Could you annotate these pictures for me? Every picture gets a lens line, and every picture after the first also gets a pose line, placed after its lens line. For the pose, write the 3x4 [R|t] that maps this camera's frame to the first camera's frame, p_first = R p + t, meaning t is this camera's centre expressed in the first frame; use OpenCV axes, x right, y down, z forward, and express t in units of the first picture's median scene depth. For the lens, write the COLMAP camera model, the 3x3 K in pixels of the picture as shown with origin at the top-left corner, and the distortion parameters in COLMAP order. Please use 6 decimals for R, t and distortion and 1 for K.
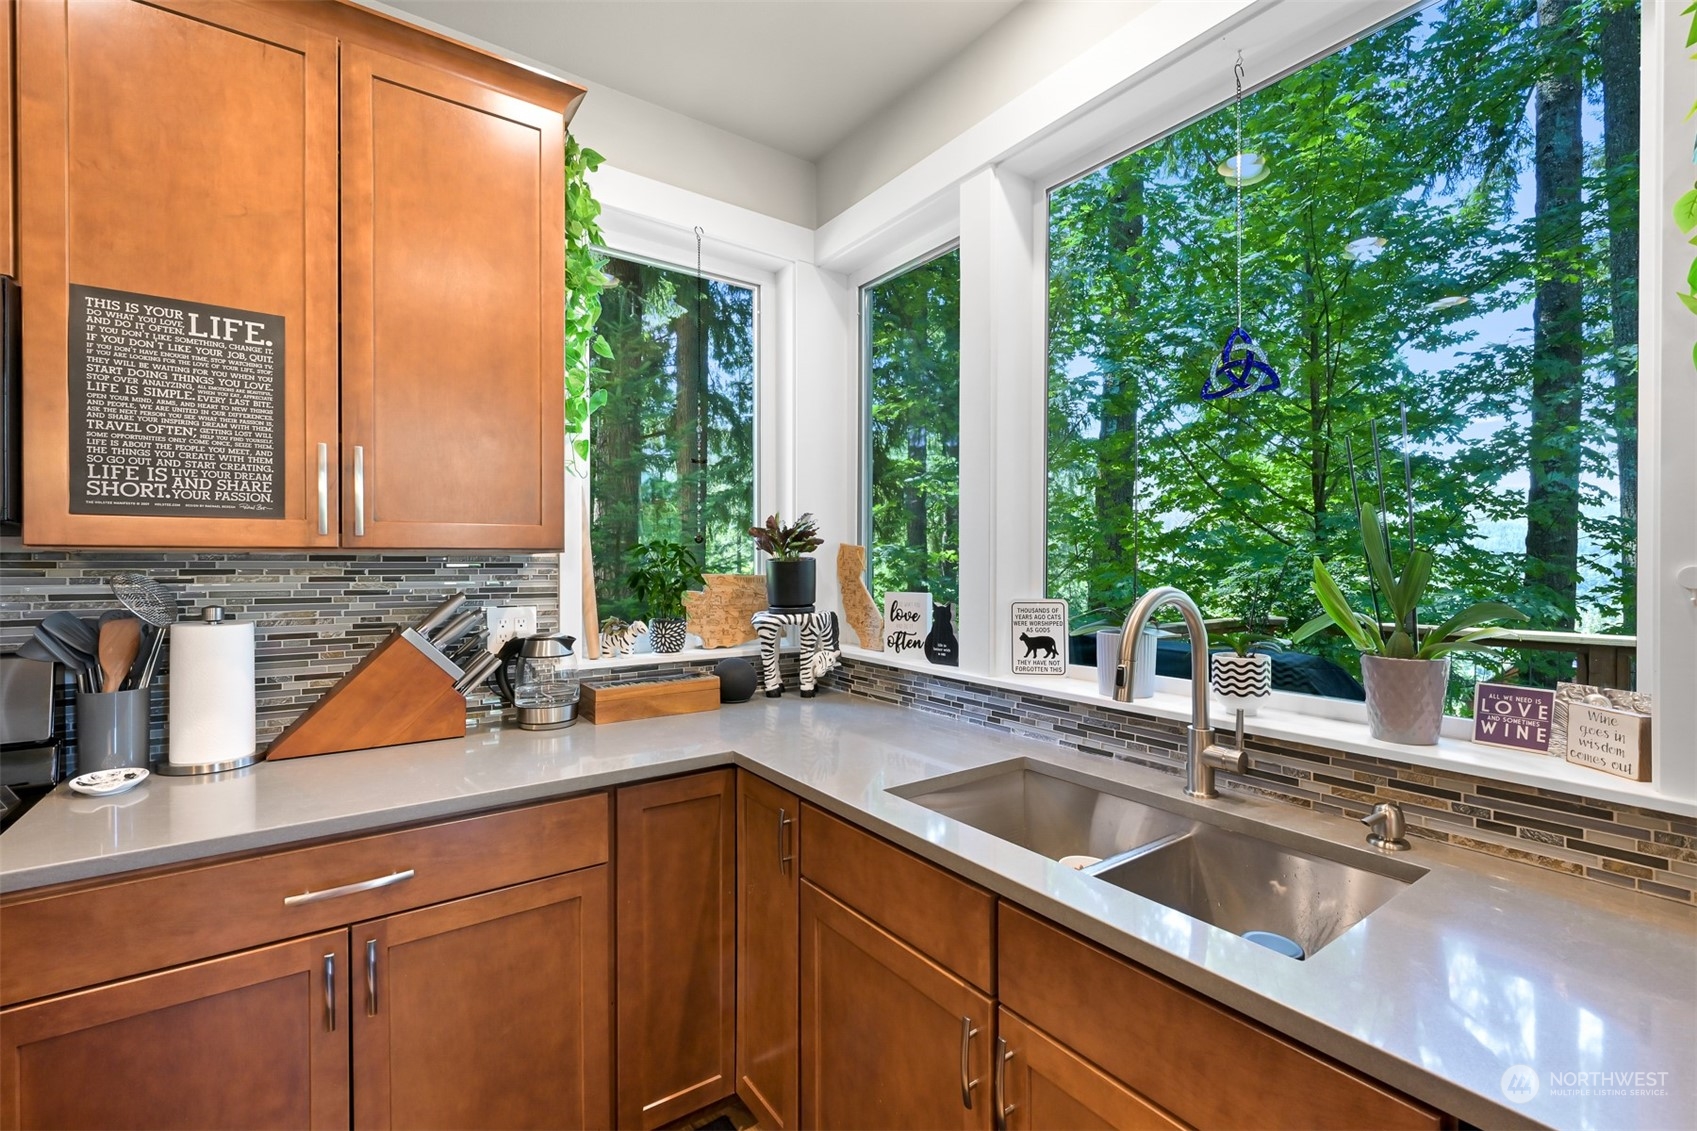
lens RADIAL K [[736.6, 0, 847.8], [0, 736.6, 570.5], [0, 0, 1]] dist [-0.000952, -0.000045]
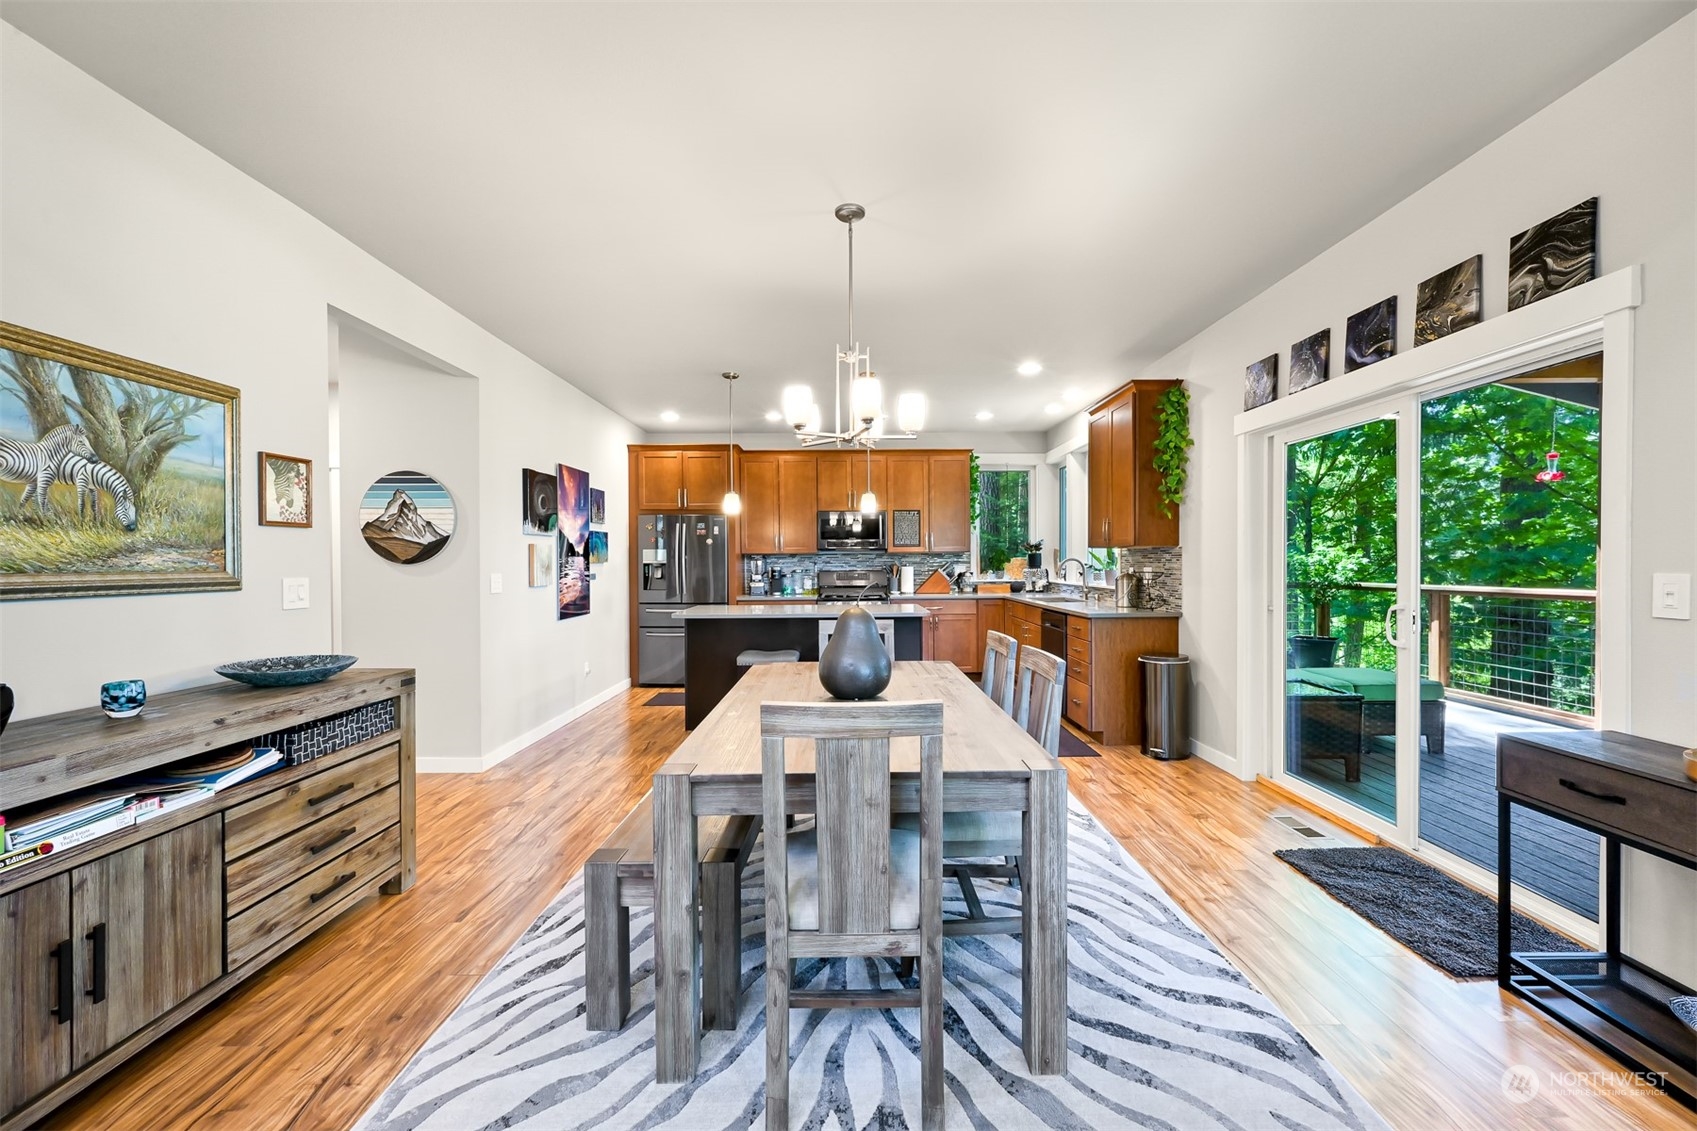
lens RADIAL K [[661.7, 0, 854.8], [0, 661.7, 568.1], [0, 0, 1]] dist [-0.000787, 0.000142]
pose [[0.822852, 0.001905, -0.568252, 1.209608], [0.000503, 0.999992, 0.004080, 0.049745], [0.568255, -0.003643, 0.822844, -2.473849]]
